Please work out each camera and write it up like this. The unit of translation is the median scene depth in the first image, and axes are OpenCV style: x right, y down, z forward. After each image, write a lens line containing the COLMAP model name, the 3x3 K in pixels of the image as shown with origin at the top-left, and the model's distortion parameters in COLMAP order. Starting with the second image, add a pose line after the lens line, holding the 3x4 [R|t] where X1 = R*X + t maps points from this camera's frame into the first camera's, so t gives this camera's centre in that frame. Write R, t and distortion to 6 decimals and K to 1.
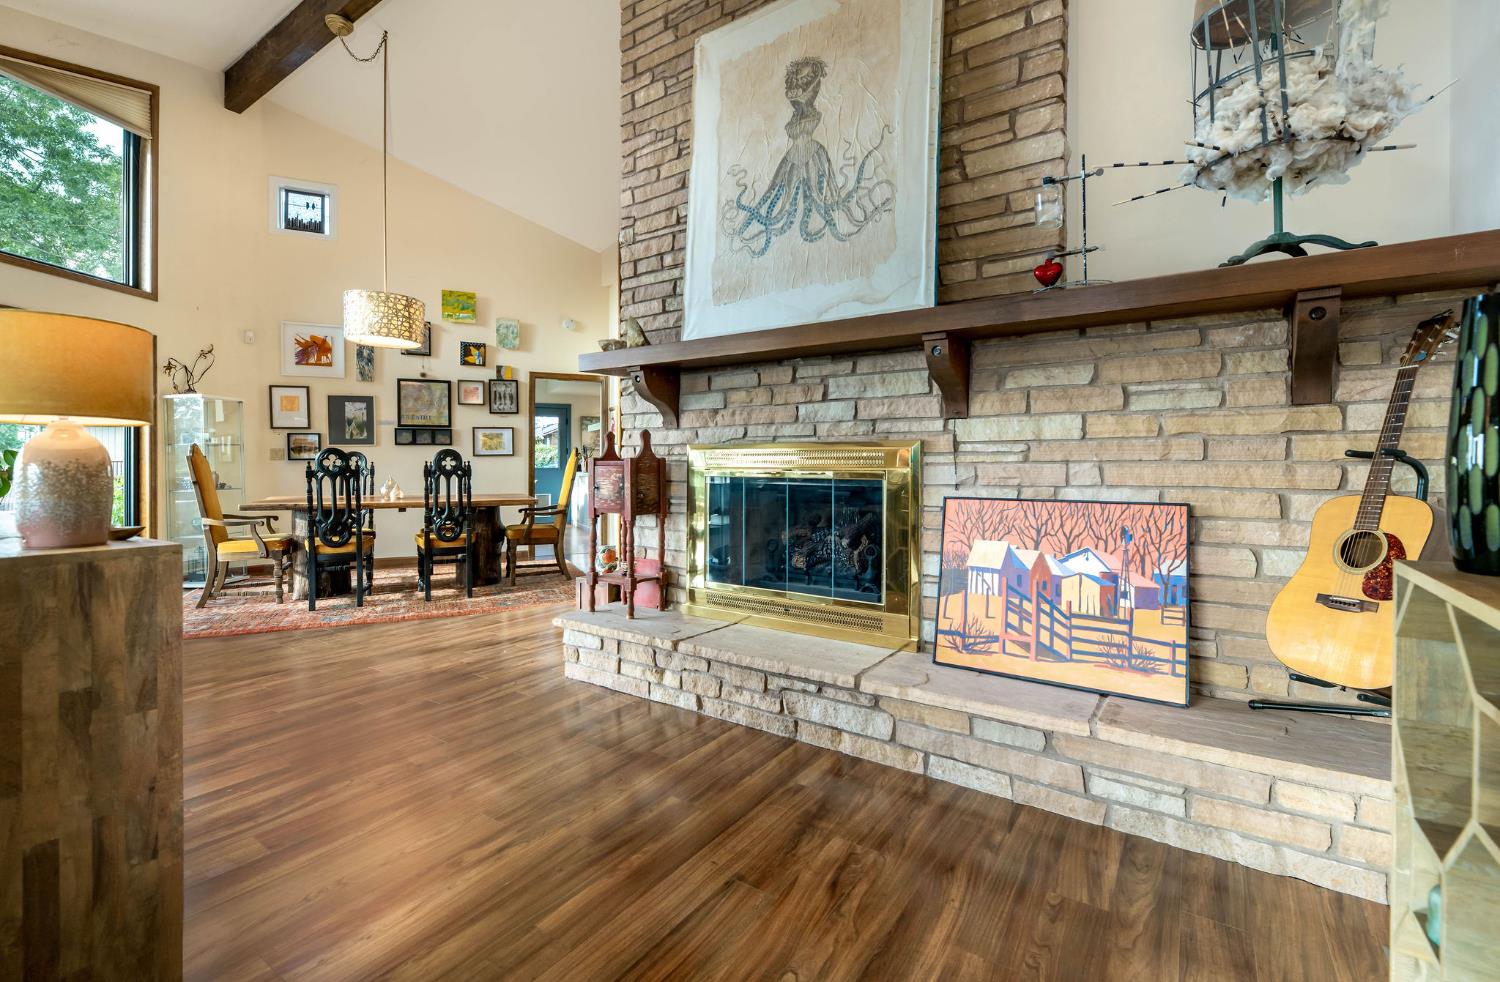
lens RADIAL K [[670.6, 0, 763.6], [0, 670.6, 463.4], [0, 0, 1]] dist [0.001174, 0.000780]
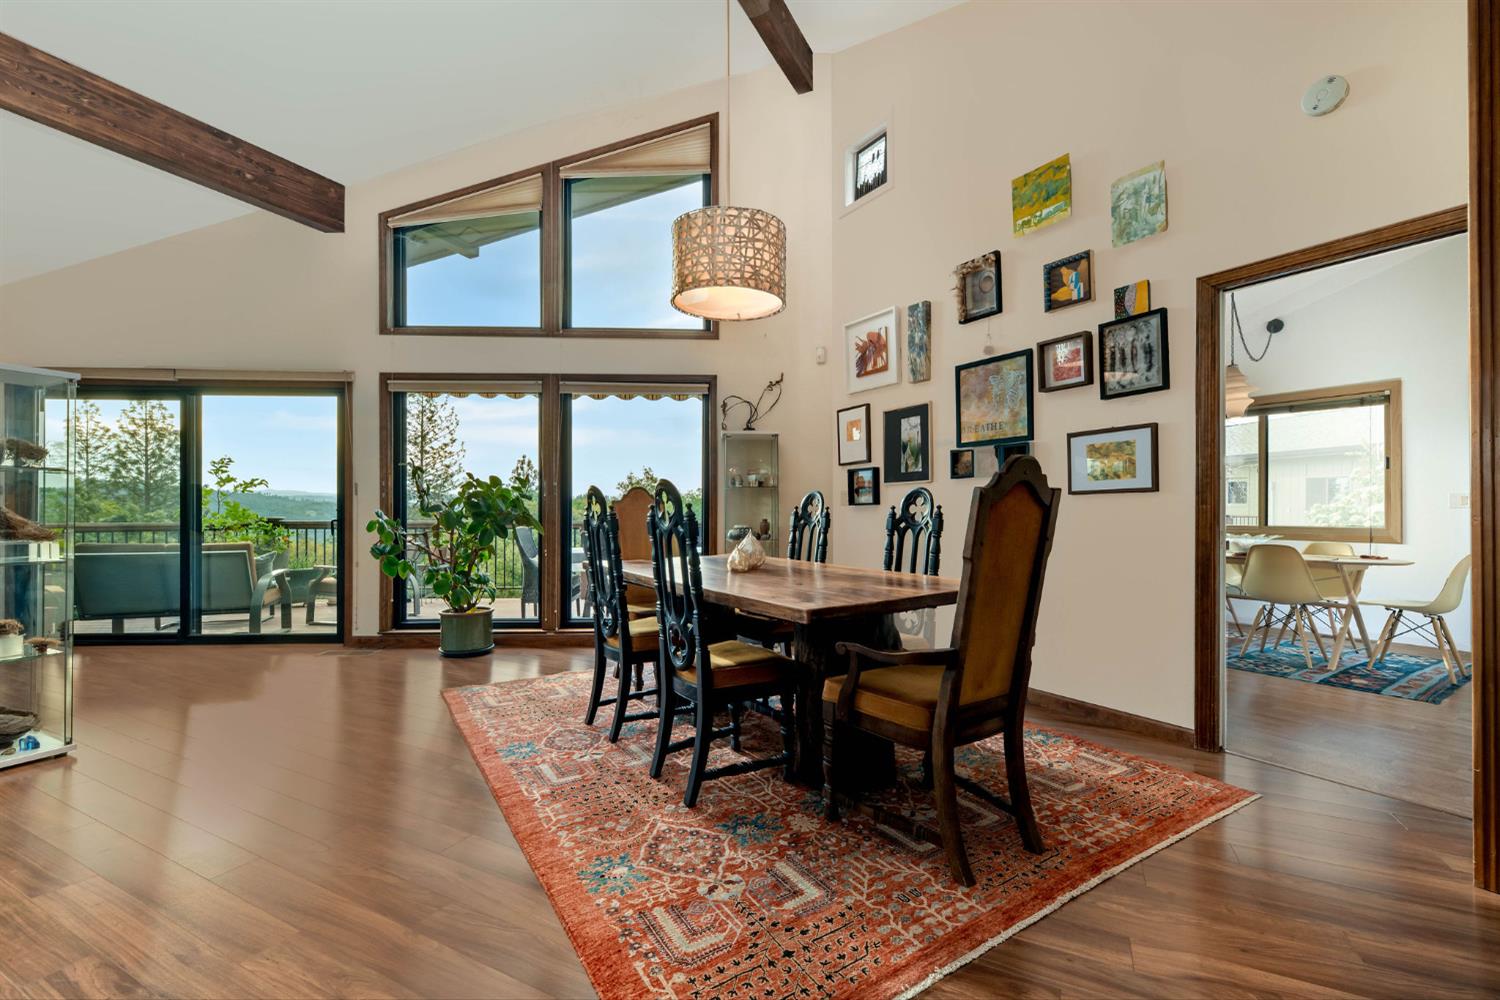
lens RADIAL K [[638.3, 0, 707.2], [0, 638.3, 507.6], [0, 0, 1]] dist [0.003269, -0.001144]
pose [[0.100814, -0.001654, -0.994904, -0.004166], [0.000354, 0.999999, -0.001626, -0.000824], [0.994905, -0.000188, 0.100814, 0.761612]]
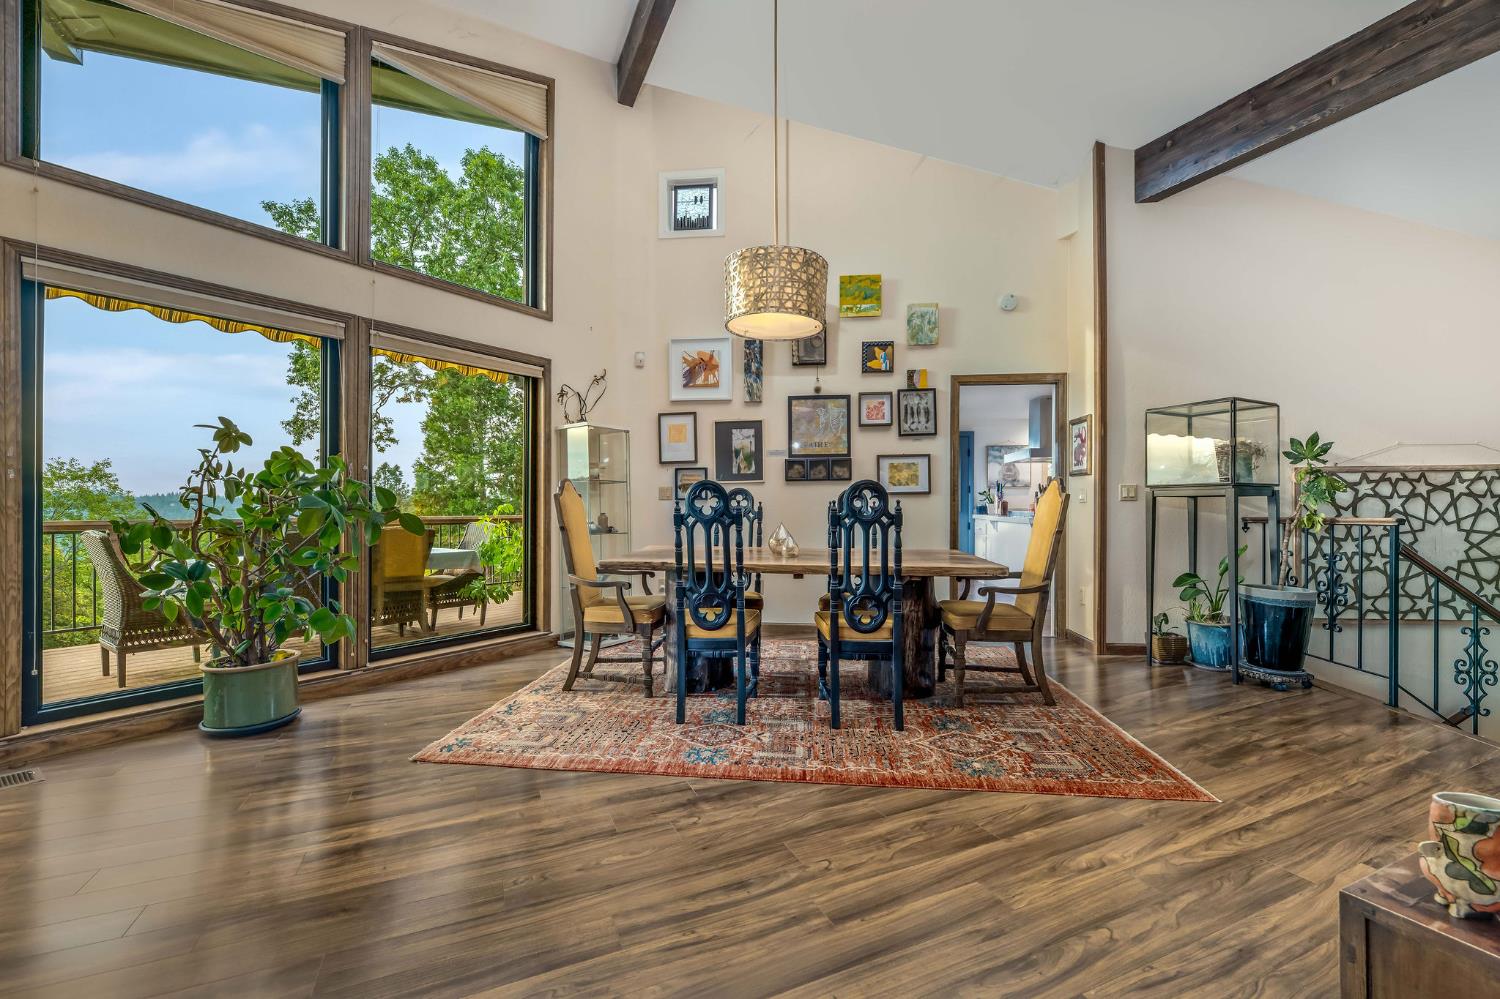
lens RADIAL K [[638.3, 0, 754.8], [0, 638.3, 503.2], [0, 0, 1]] dist [0.003269, -0.001144]
pose [[0.856659, 0.001575, -0.515880, -0.201280], [-0.002627, 0.999996, -0.001308, 0.000294], [0.515876, 0.002476, 0.856660, 0.353133]]
